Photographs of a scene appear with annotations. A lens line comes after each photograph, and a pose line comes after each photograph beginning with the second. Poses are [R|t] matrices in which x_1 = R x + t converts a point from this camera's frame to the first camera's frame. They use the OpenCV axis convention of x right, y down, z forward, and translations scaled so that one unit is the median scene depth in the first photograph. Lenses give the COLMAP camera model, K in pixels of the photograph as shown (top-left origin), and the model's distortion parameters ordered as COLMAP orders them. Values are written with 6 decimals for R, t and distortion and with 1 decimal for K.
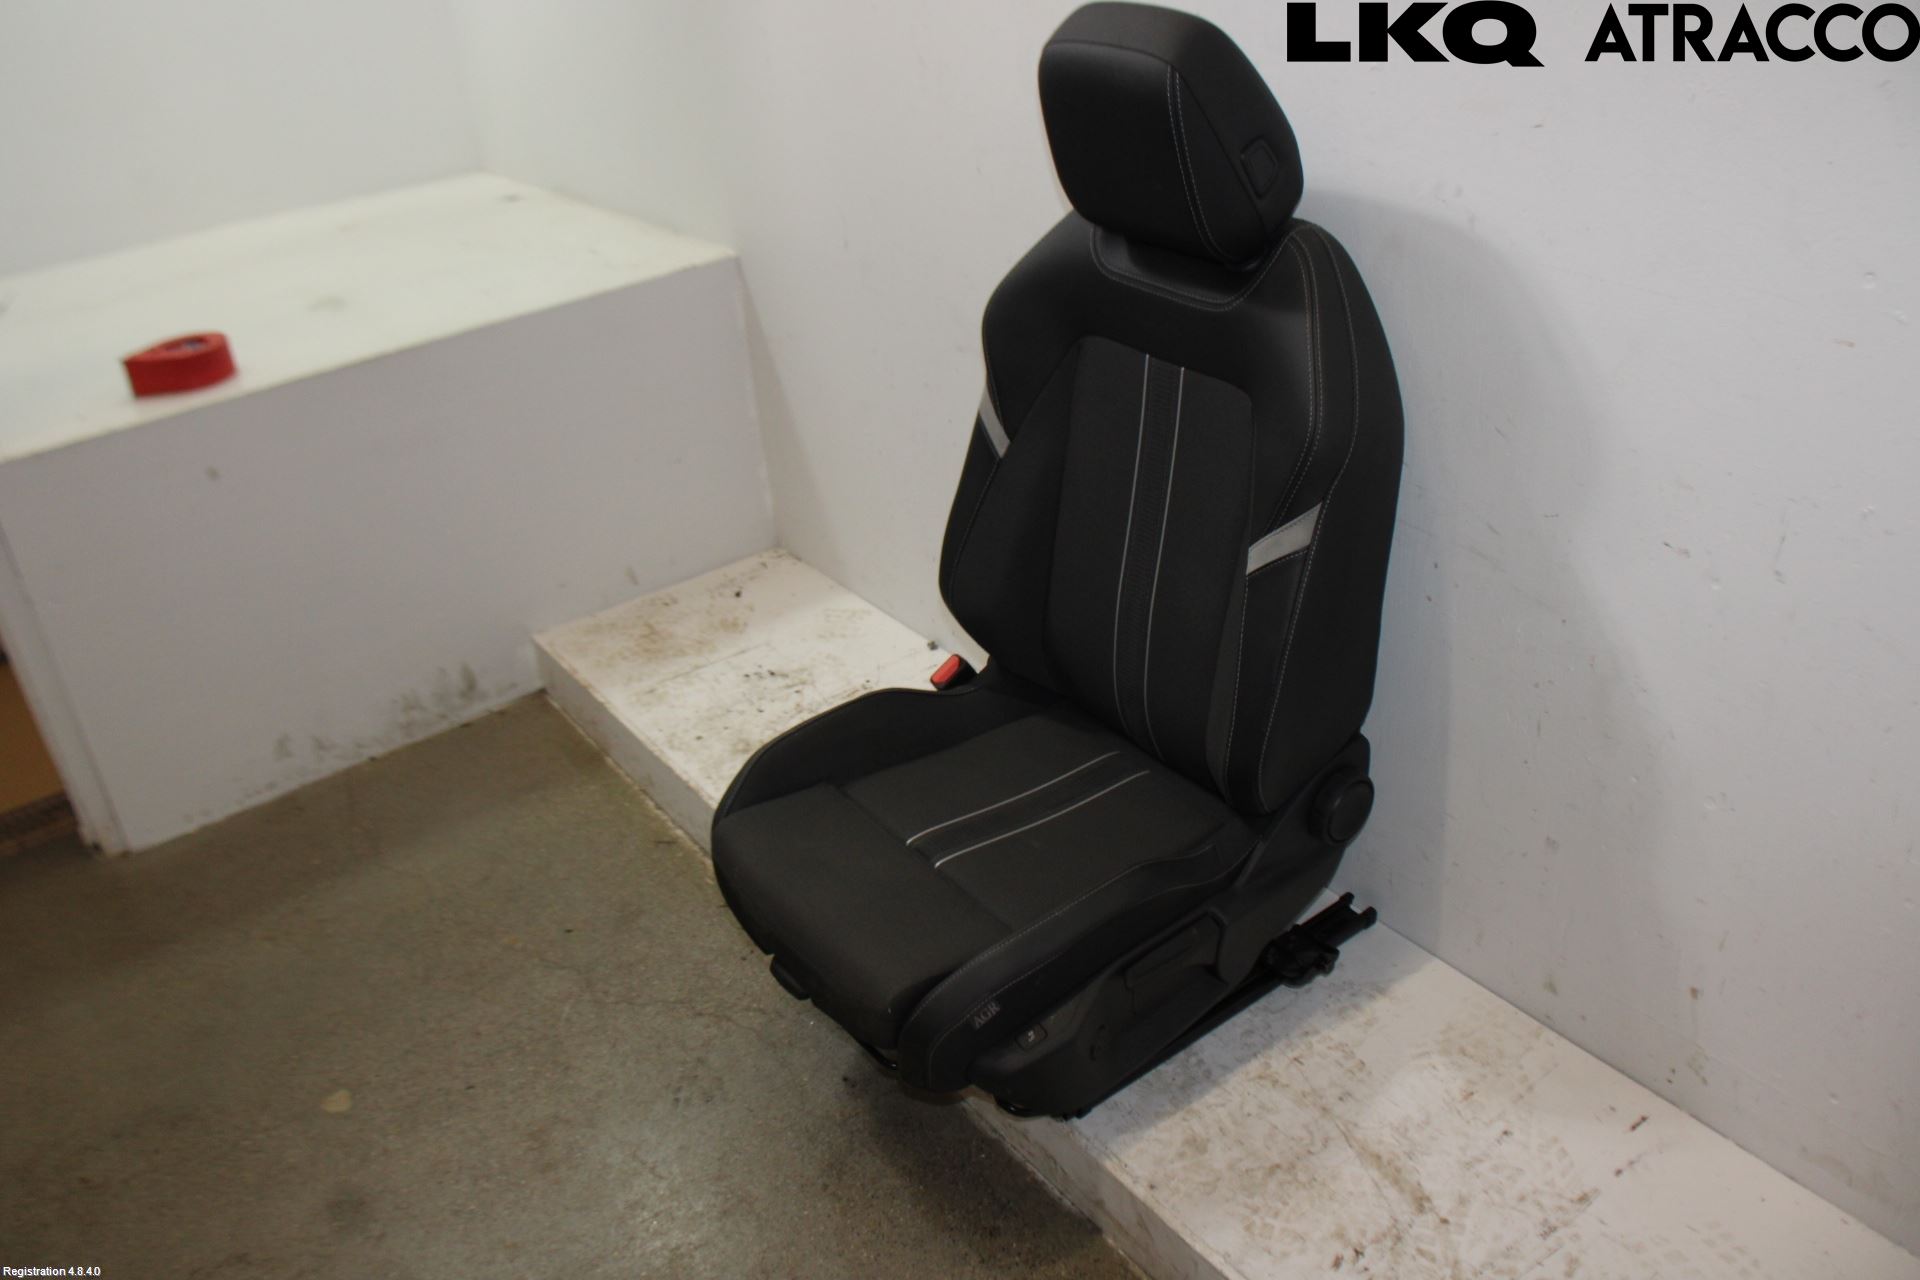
lens RADIAL K [[1576.3, 0, 933.3], [0, 1576.3, 628.8], [0, 0, 1]] dist [-0.187898, 0.154024]
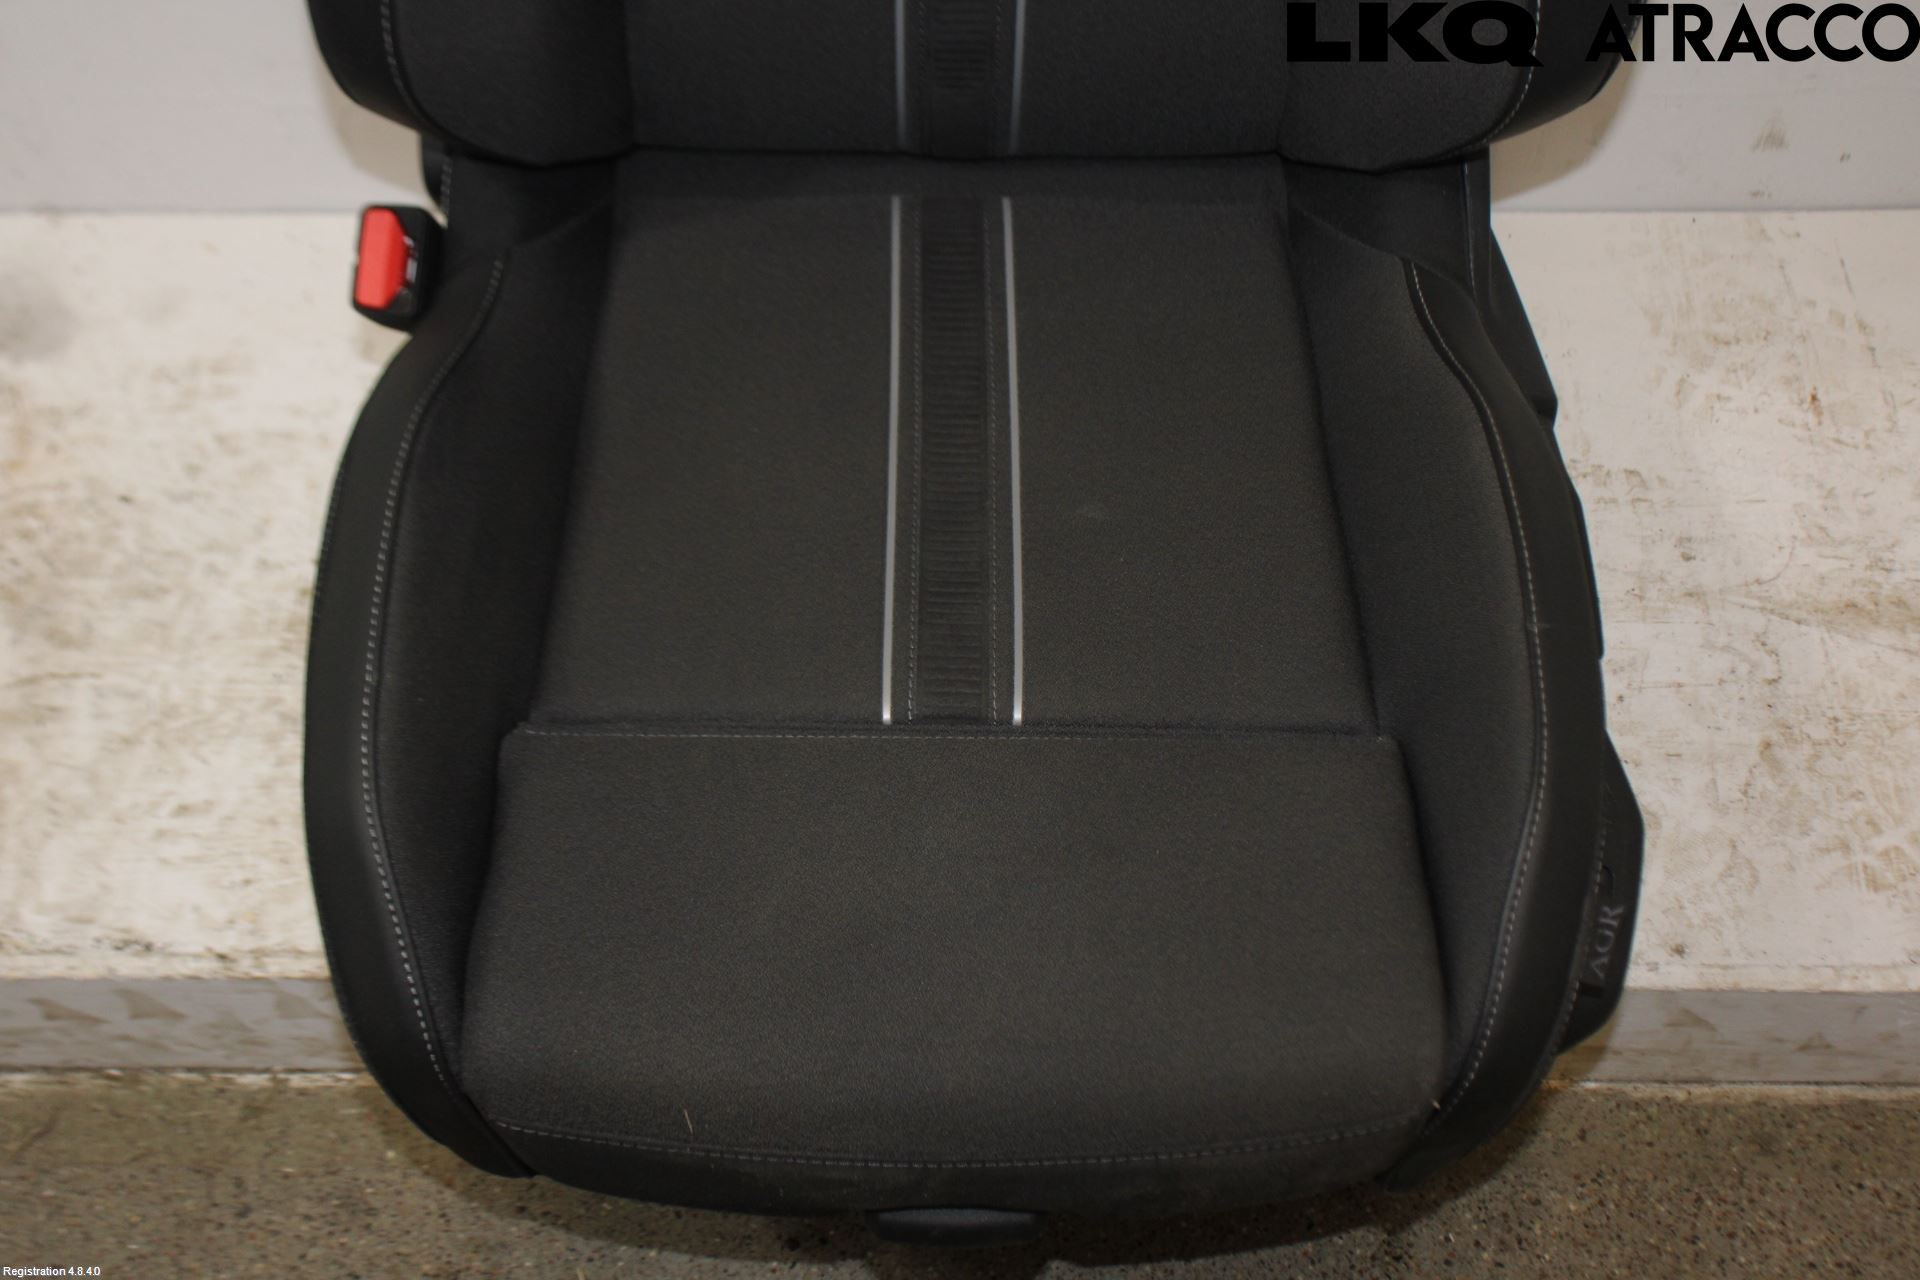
lens RADIAL K [[2437.9, 0, 948.6], [0, 2437.9, 609.8], [0, 0, 1]] dist [0.020983, 0.083269]
pose [[0.582919, -0.622948, 0.521672, -0.300272], [0.362102, 0.773918, 0.519550, -0.180854], [-0.727384, -0.113957, 0.676702, 0.633787]]
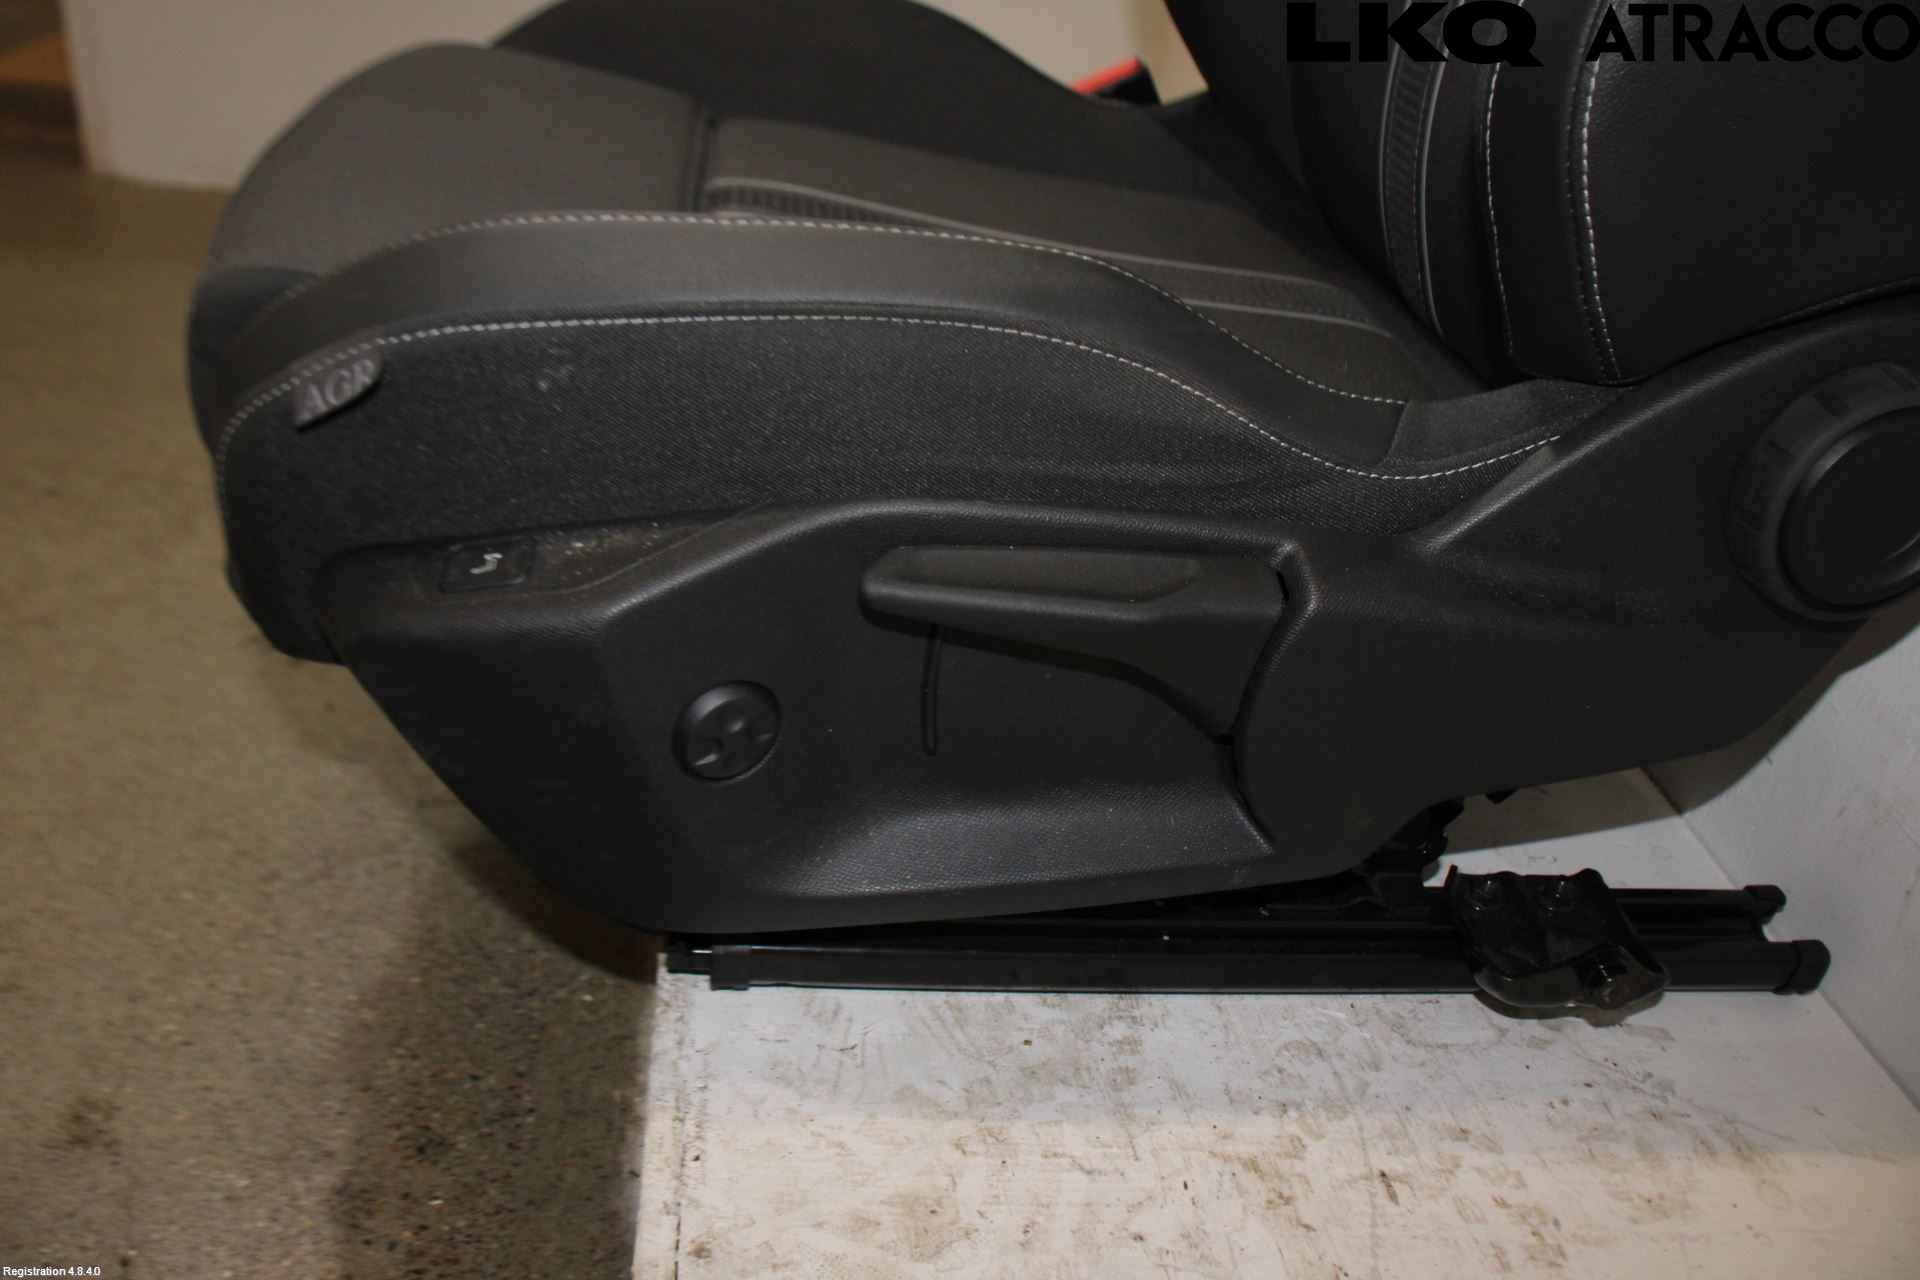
lens RADIAL K [[1576.3, 0, 933.3], [0, 1576.3, 628.8], [0, 0, 1]] dist [-0.187898, 0.154024]
pose [[0.846701, 0.410349, -0.338689, 0.223025], [-0.412106, 0.908414, 0.070376, 0.197275], [0.336549, 0.079988, 0.938263, 0.679487]]
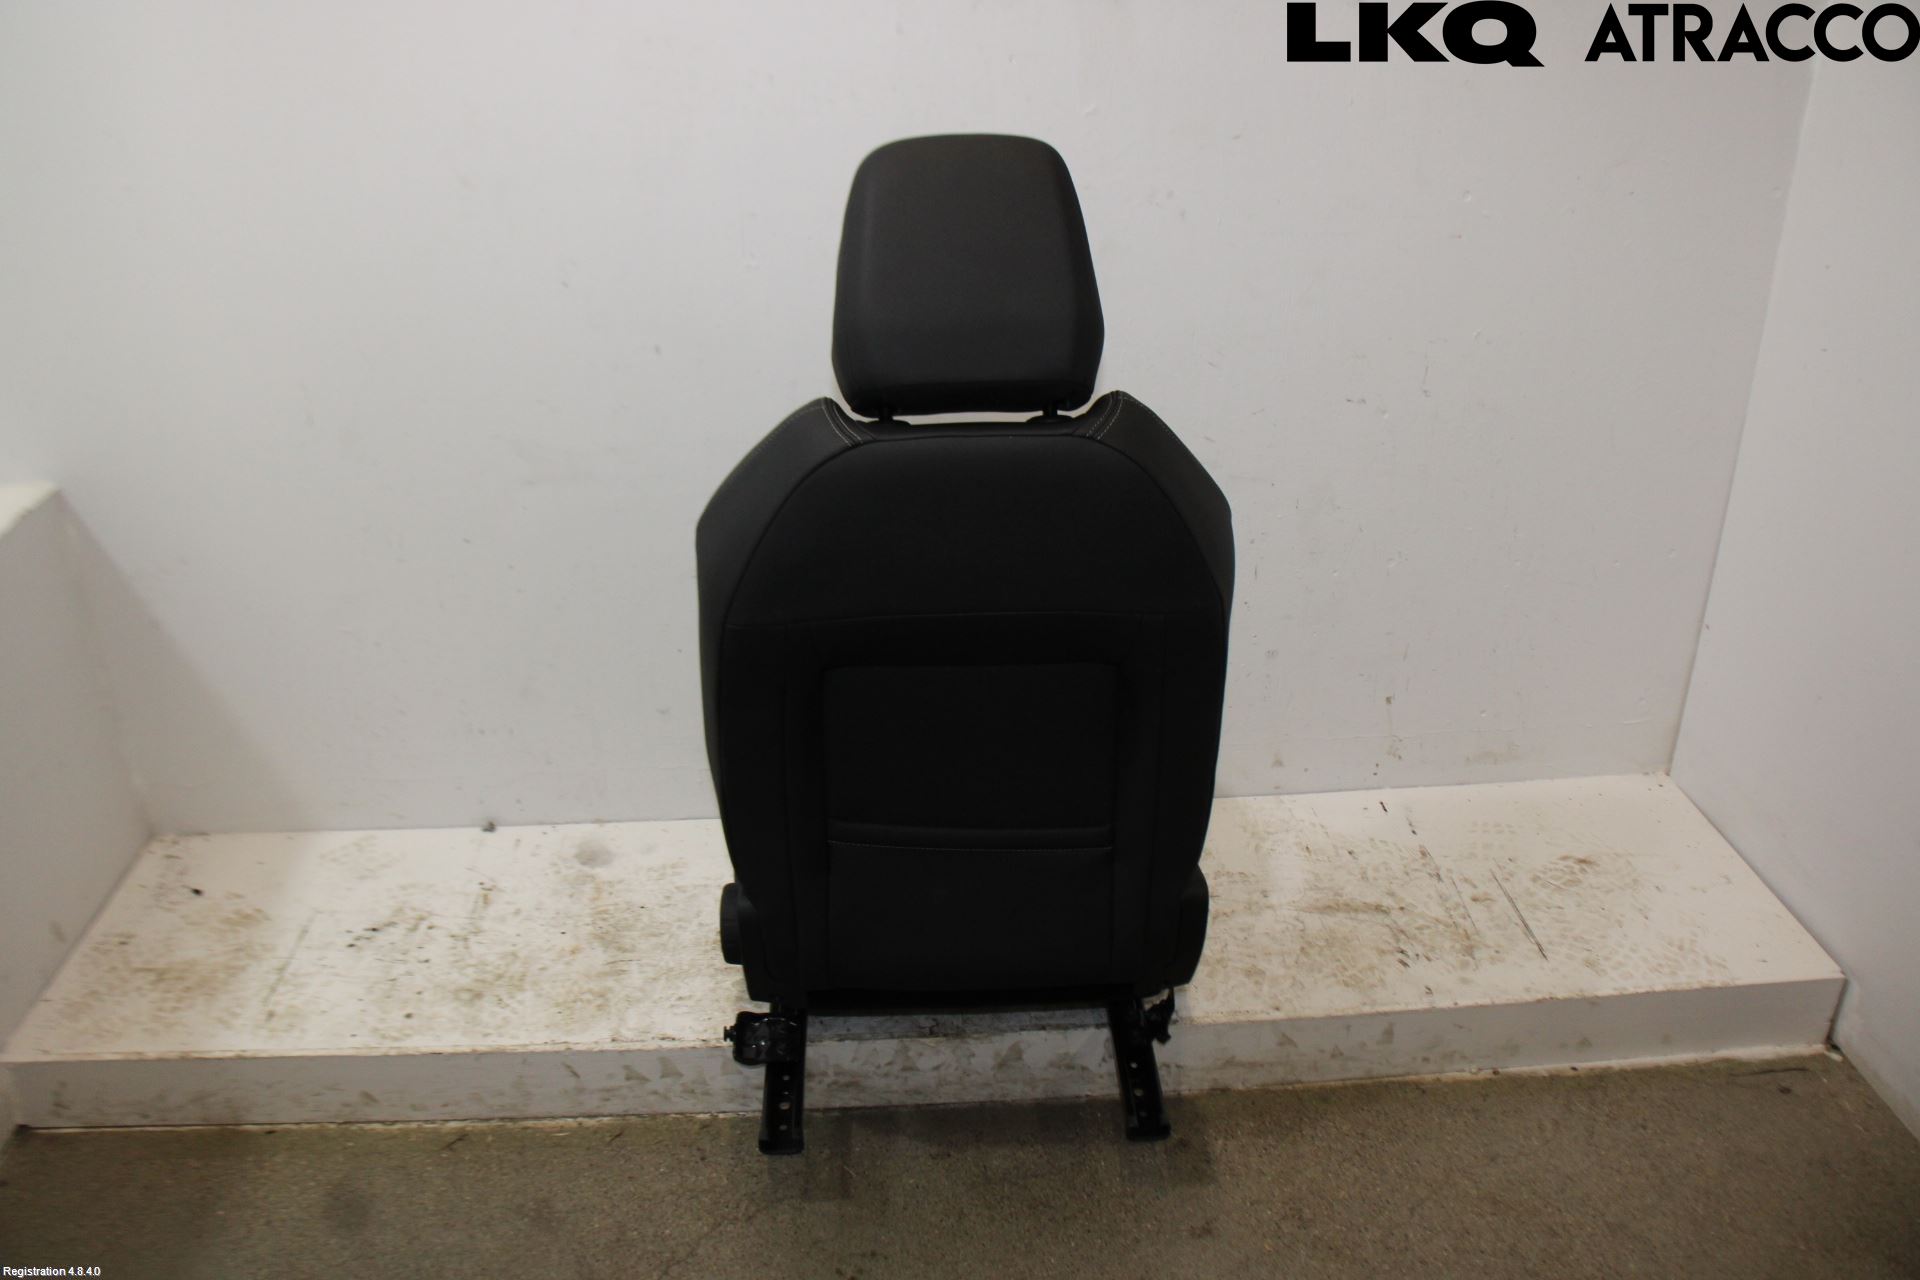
lens RADIAL K [[1576.3, 0, 933.3], [0, 1576.3, 628.8], [0, 0, 1]] dist [-0.187898, 0.154024]
pose [[0.529269, -0.304307, 0.792005, -0.834308], [0.383917, 0.918333, 0.096287, -0.127377], [-0.756625, 0.253103, 0.602874, 0.374011]]
